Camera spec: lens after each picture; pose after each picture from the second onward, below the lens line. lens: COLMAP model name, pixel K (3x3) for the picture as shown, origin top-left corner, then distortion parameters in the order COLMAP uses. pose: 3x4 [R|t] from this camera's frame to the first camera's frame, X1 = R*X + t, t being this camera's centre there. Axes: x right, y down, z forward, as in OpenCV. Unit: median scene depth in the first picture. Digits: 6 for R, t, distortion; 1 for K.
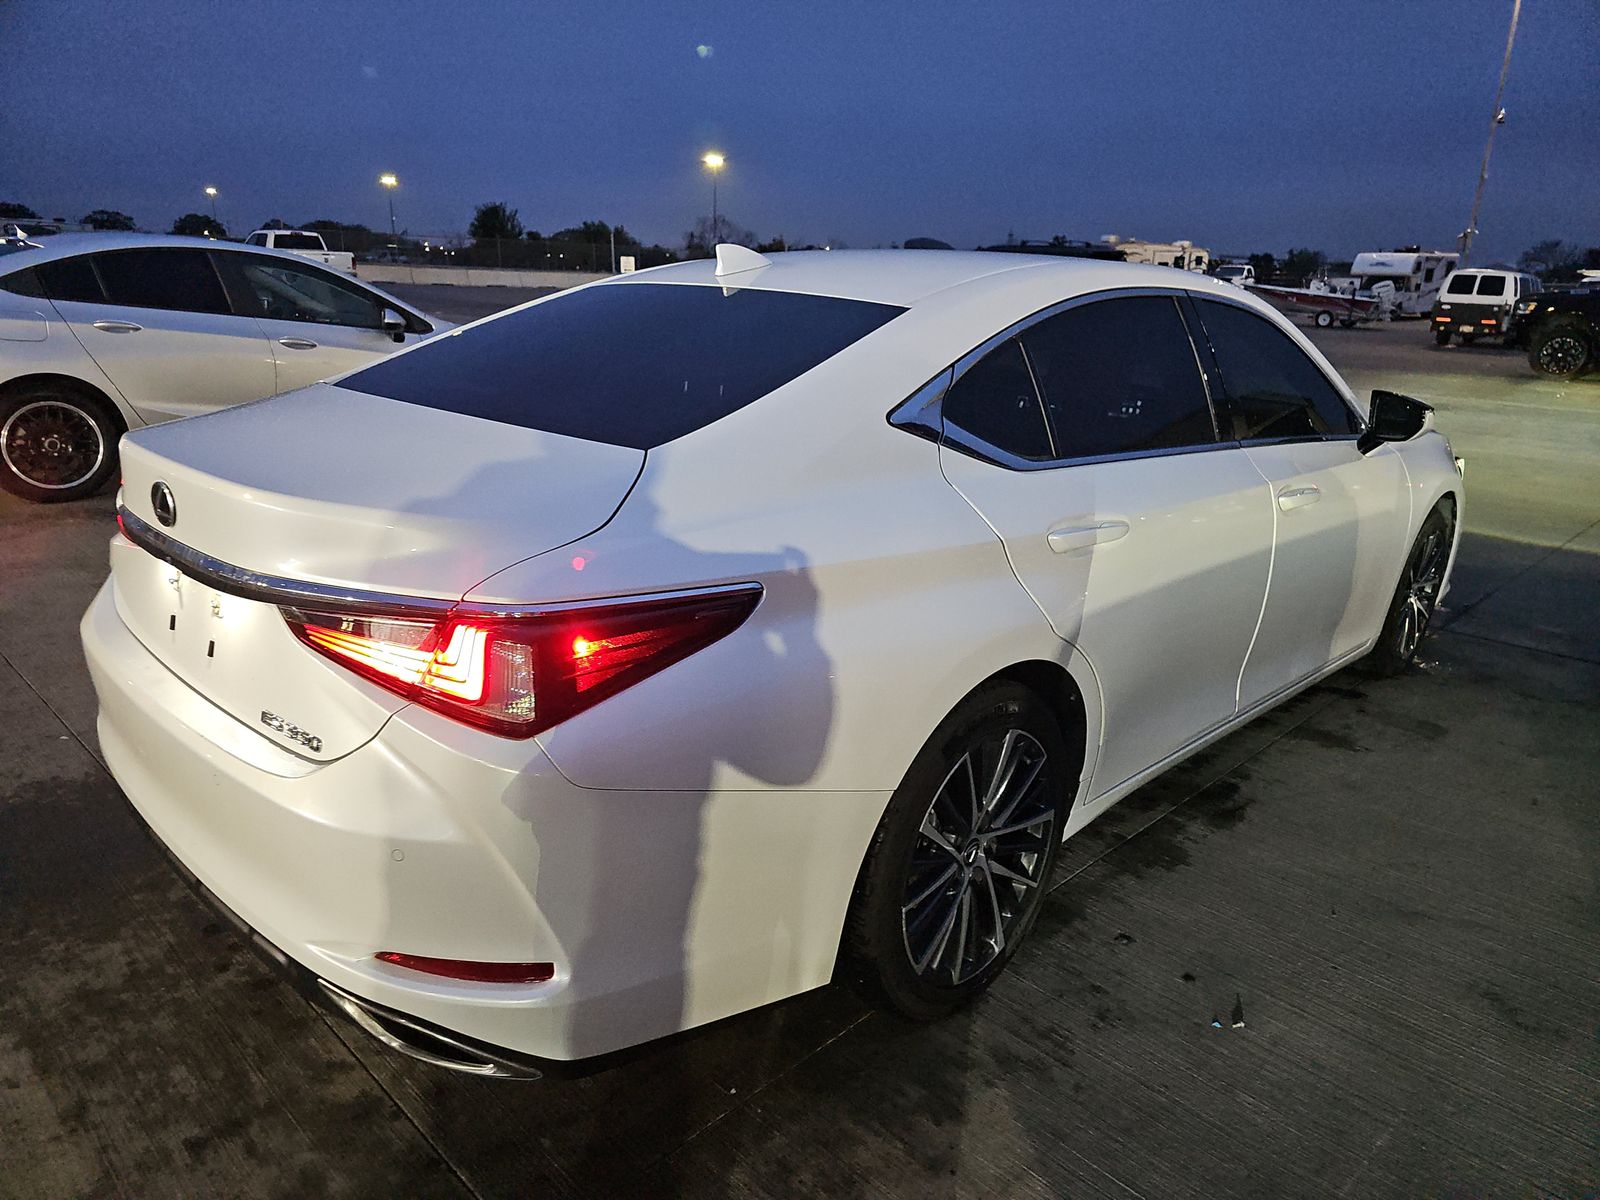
lens RADIAL K [[1083.5, 0, 802.7], [0, 1083.5, 617.7], [0, 0, 1]] dist [0.006393, -0.003411]
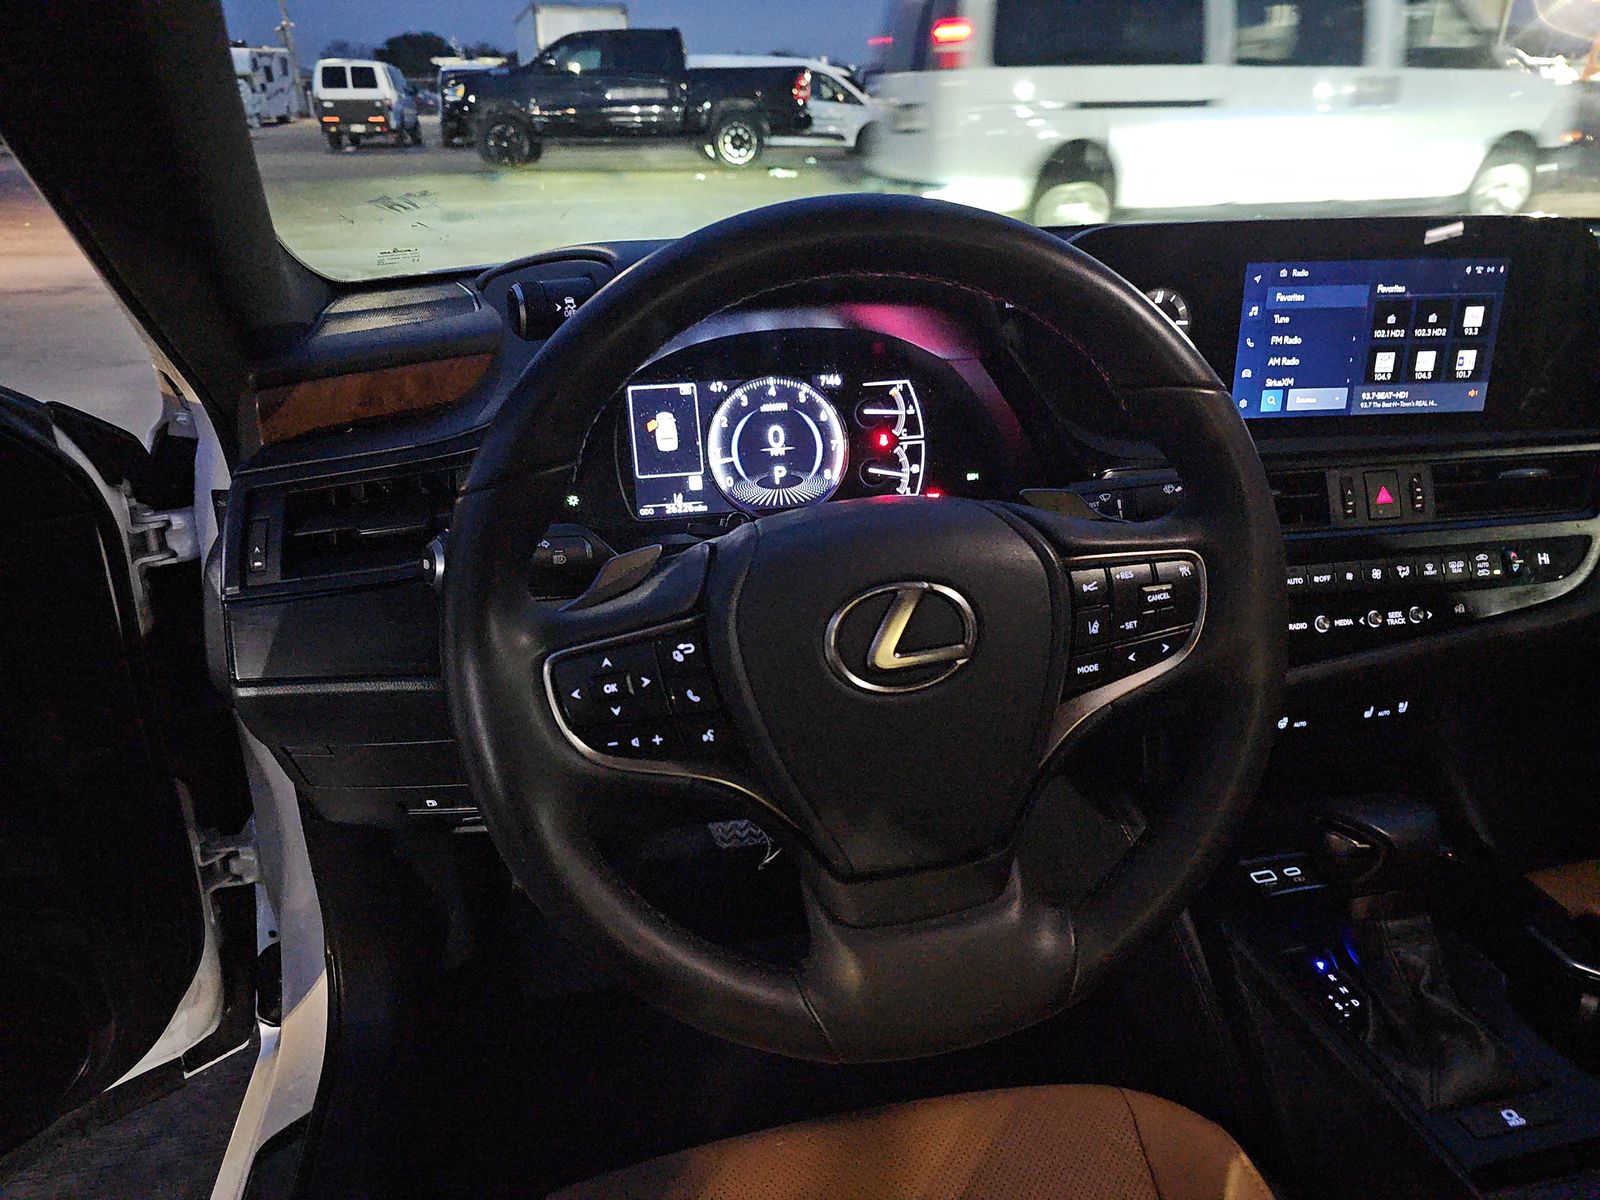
lens RADIAL K [[1083.5, 0, 802.7], [0, 1083.5, 617.7], [0, 0, 1]] dist [0.006393, -0.003411]
pose [[0.583341, -0.385384, 0.714977, 0.012580], [0.273534, 0.922060, 0.273832, -0.031858], [-0.764782, 0.035833, 0.643292, 0.132861]]
